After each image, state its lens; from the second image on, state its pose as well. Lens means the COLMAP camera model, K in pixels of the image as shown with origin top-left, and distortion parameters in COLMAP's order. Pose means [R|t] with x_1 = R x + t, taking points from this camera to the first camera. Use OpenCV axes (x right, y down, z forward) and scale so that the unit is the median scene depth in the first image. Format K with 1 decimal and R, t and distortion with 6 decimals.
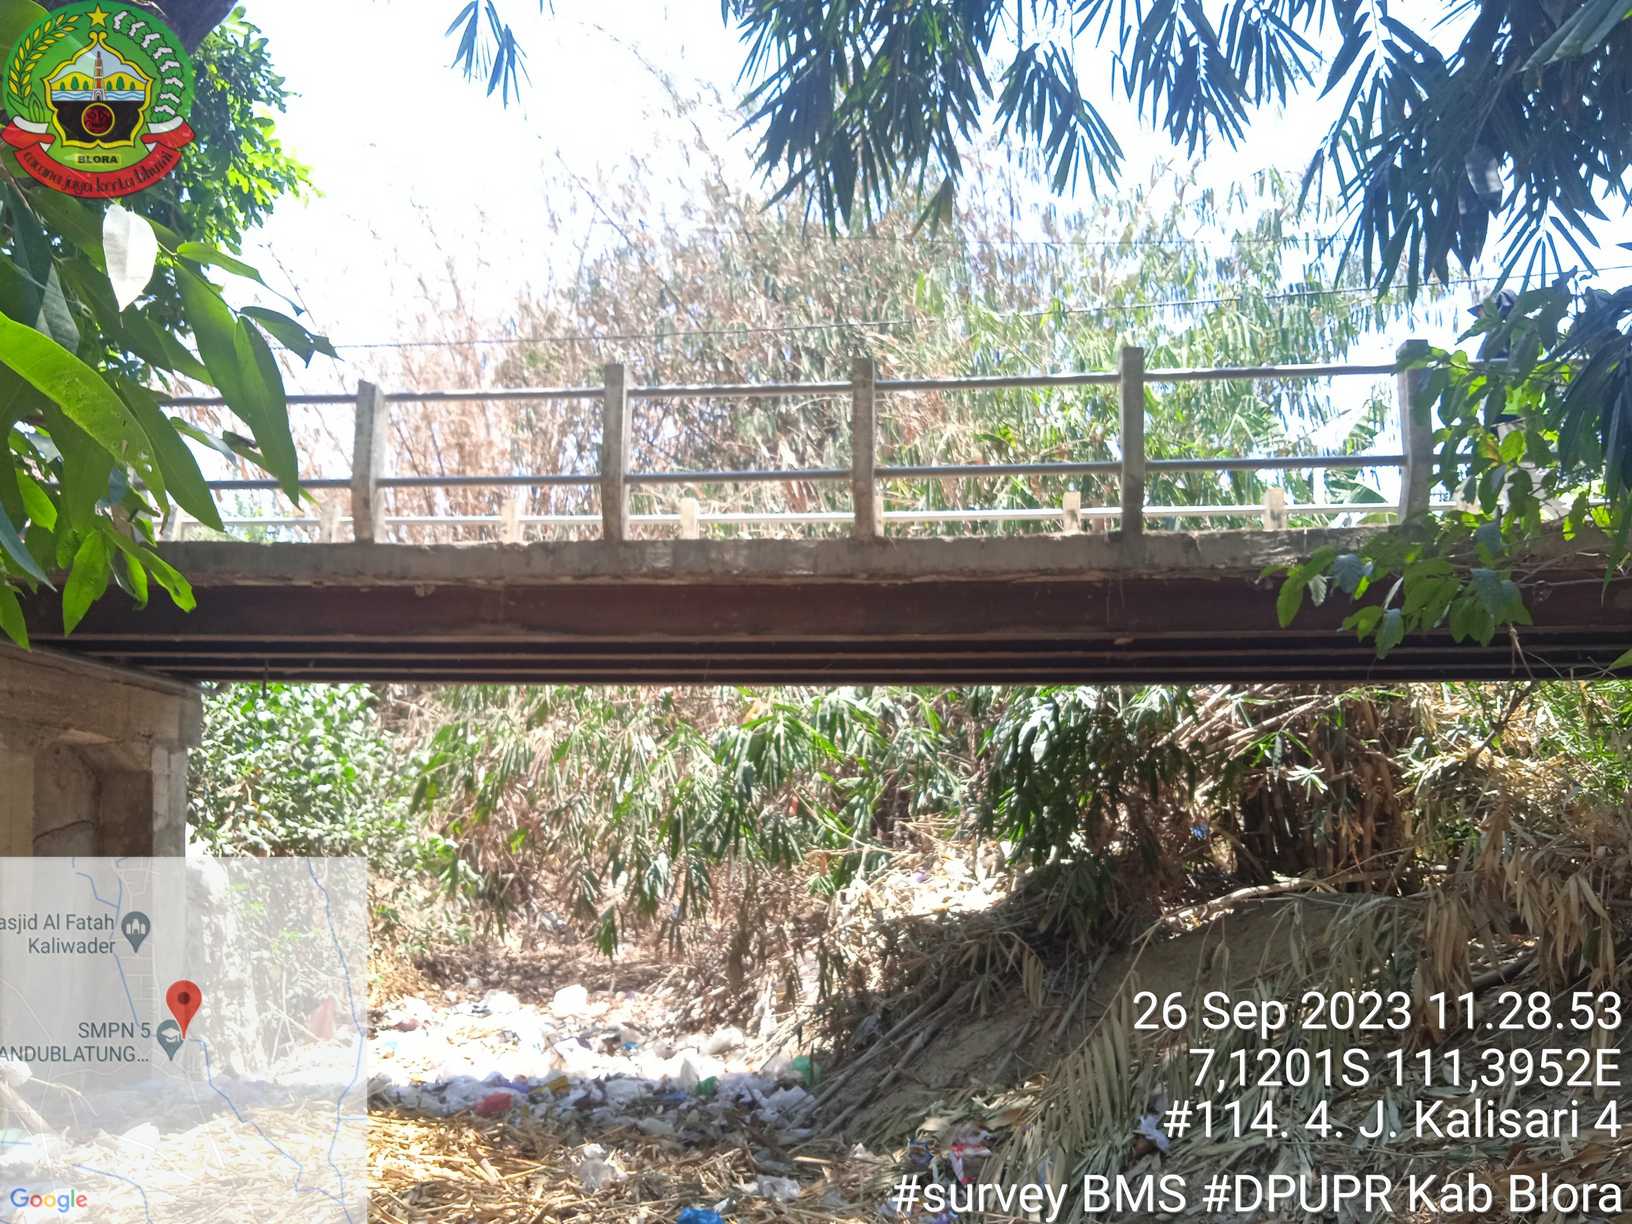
lens RADIAL K [[1321.1, 0, 791.4], [0, 1321.1, 615.5], [0, 0, 1]] dist [0.033230, 0.005079]
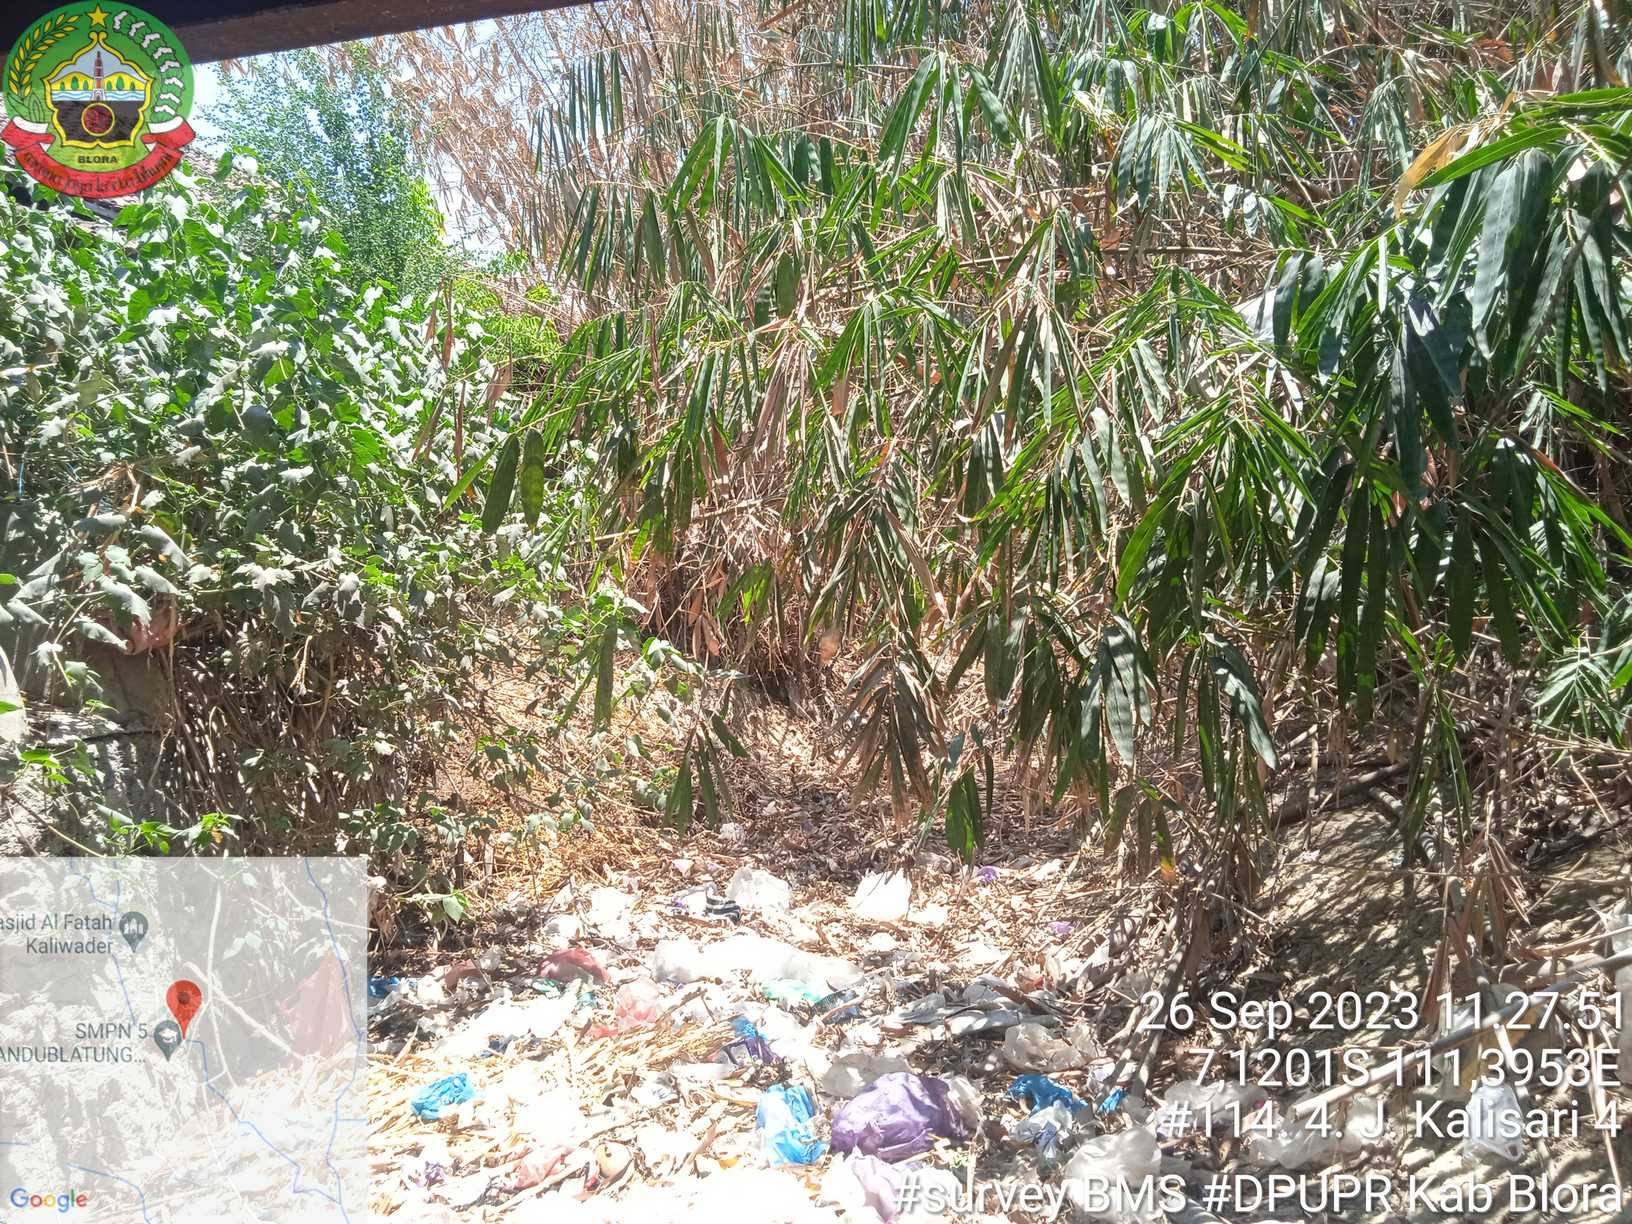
lens RADIAL K [[1321.1, 0, 791.4], [0, 1321.1, 615.5], [0, 0, 1]] dist [0.033230, 0.005079]
pose [[0.975092, -0.007111, -0.221687, -0.107535], [0.042739, 0.986779, 0.156333, 0.118709], [0.217644, -0.161913, 0.962505, 0.637336]]
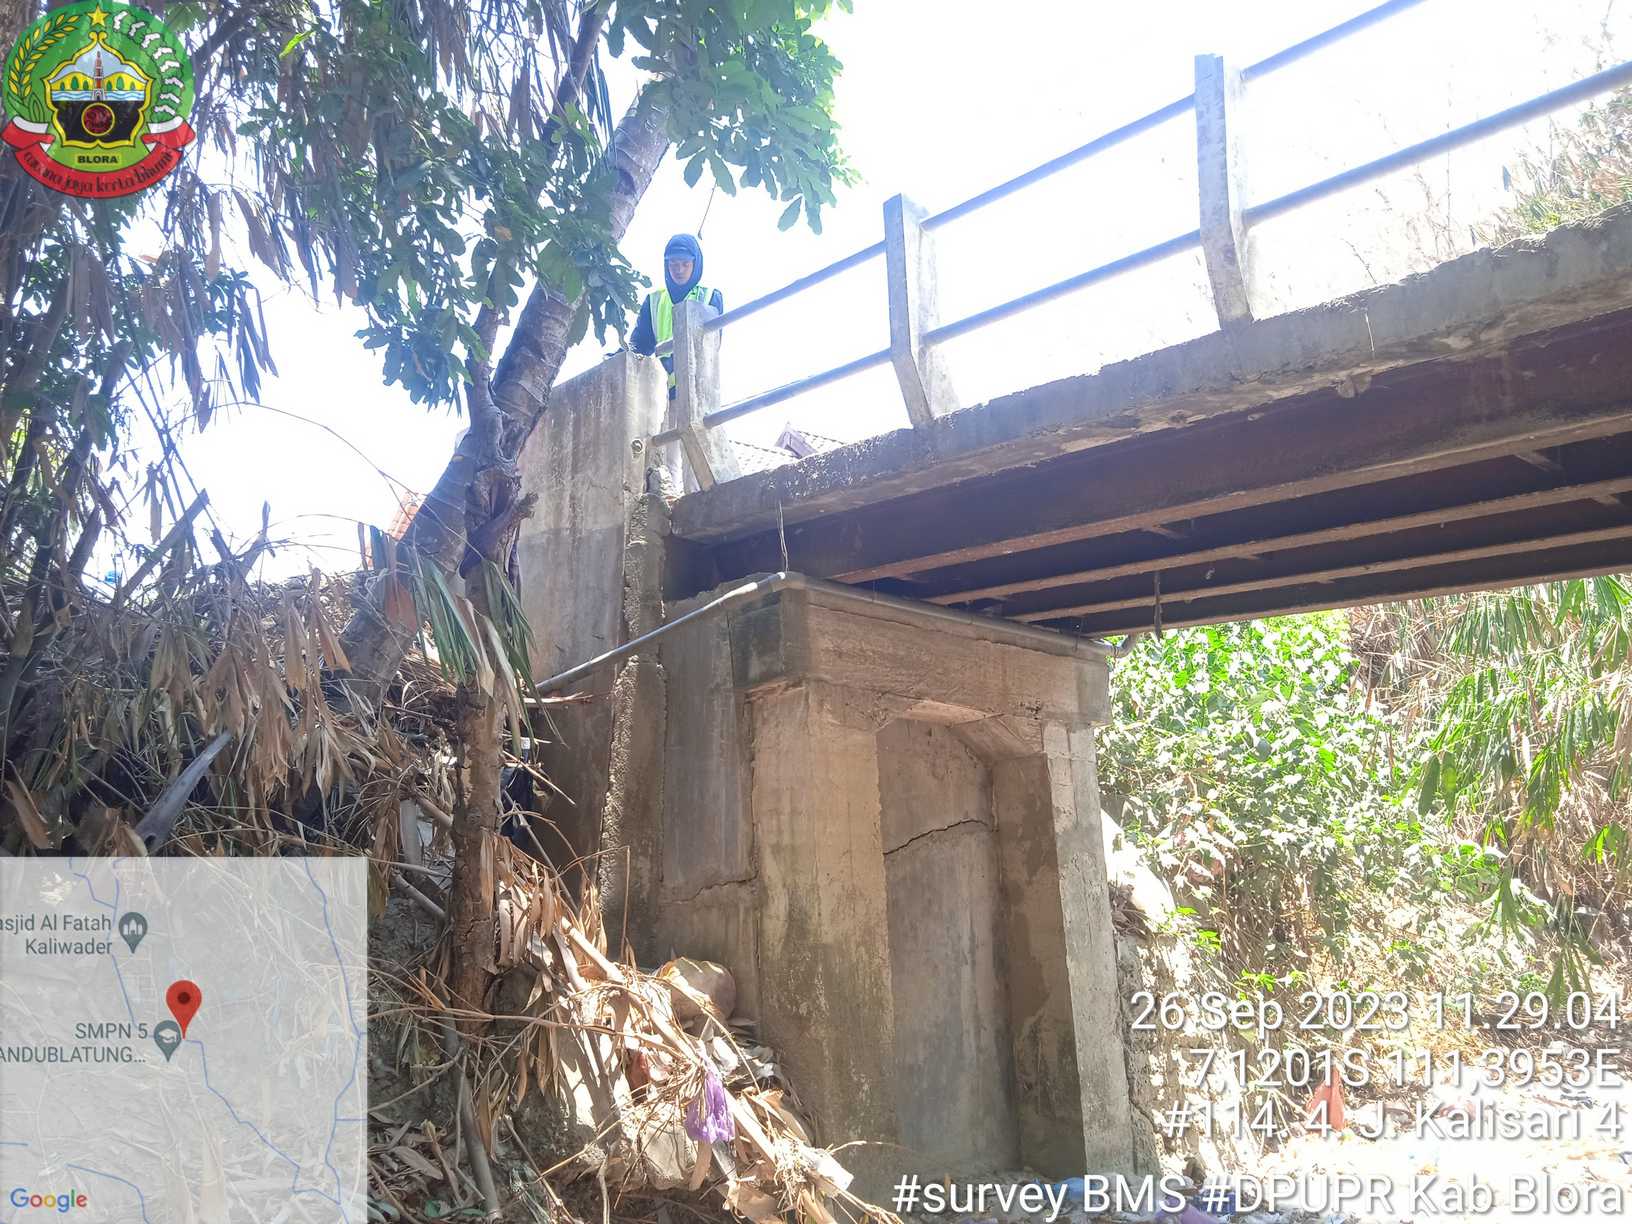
lens RADIAL K [[1353.4, 0, 816.5], [0, 1353.4, 627.7], [0, 0, 1]] dist [0.047441, -0.041924]
pose [[0.757402, -0.115480, -0.642656, -0.060128], [0.115093, 0.992437, -0.042690, 0.052005], [0.642726, -0.041632, 0.764964, 0.270225]]
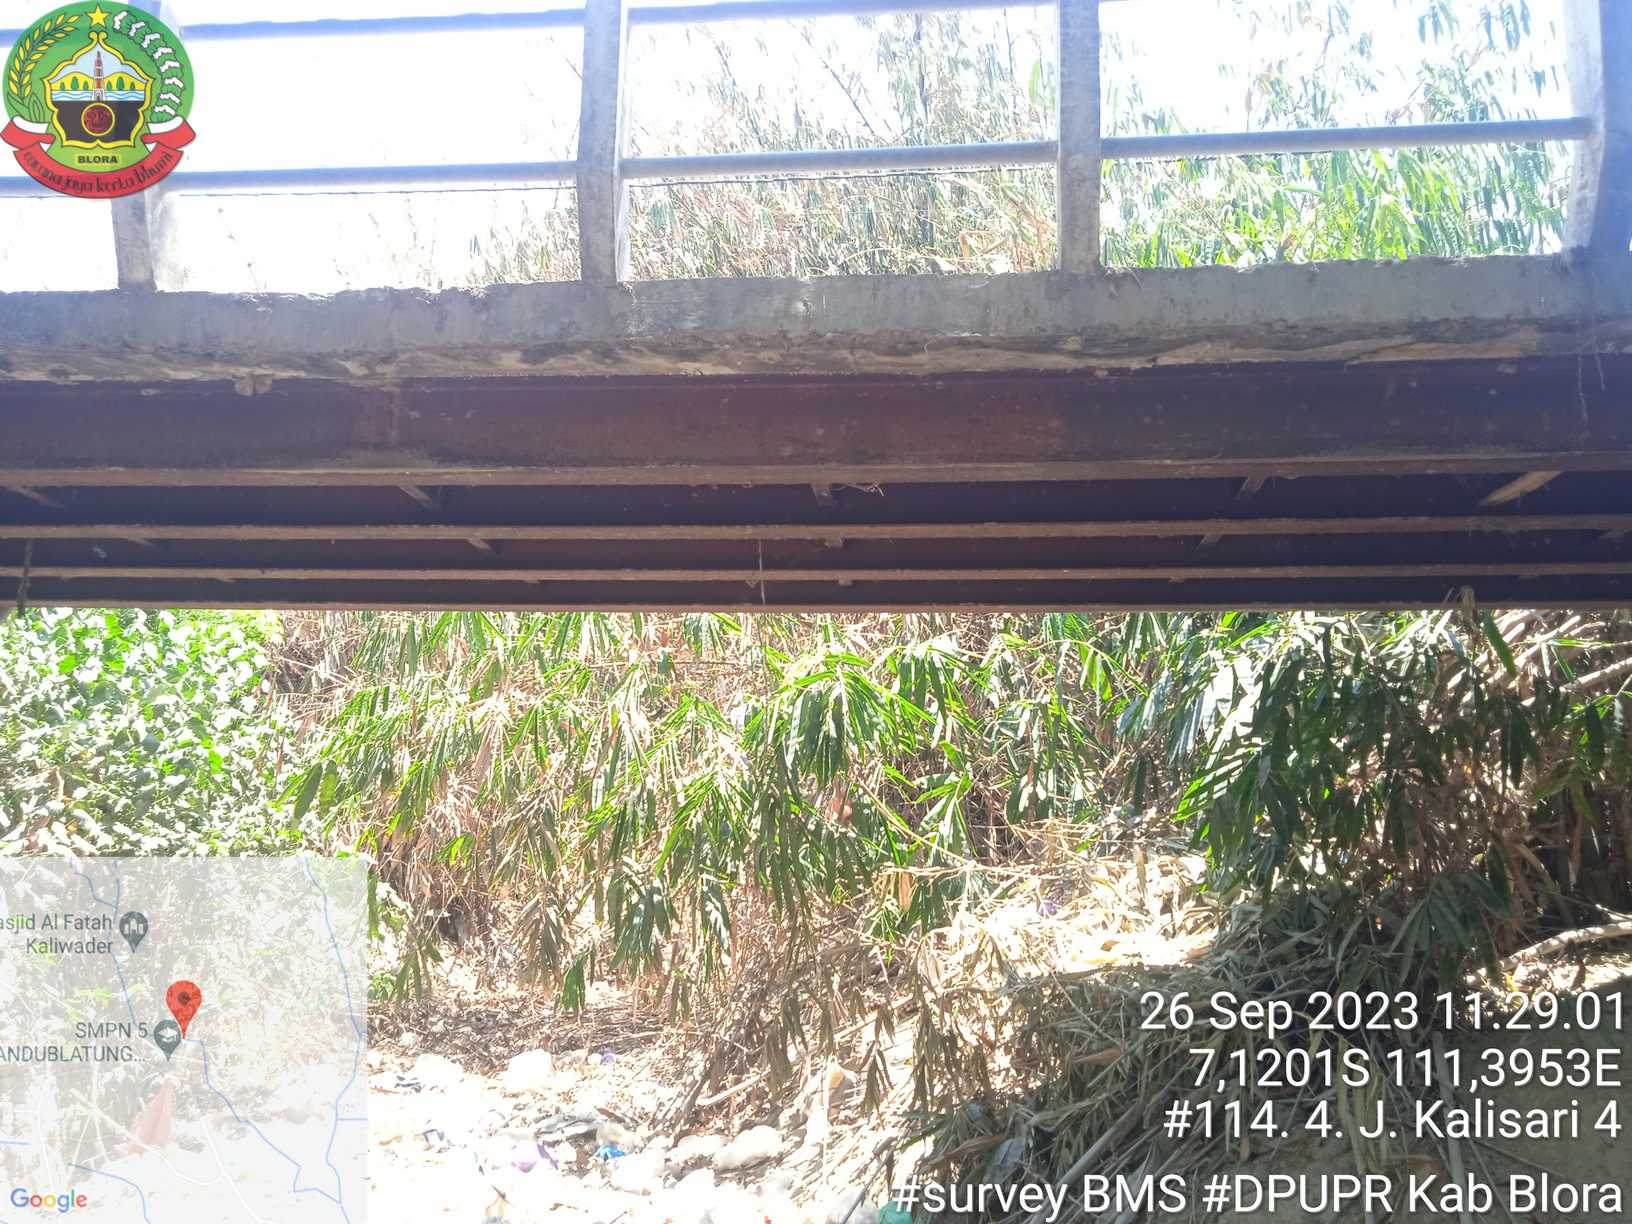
lens RADIAL K [[1353.4, 0, 816.5], [0, 1353.4, 627.7], [0, 0, 1]] dist [0.047441, -0.041924]
pose [[0.999430, 0.009972, 0.032243, -0.039670], [-0.009812, 0.999939, -0.005111, 0.053068], [-0.032292, 0.004791, 0.999467, 0.281896]]
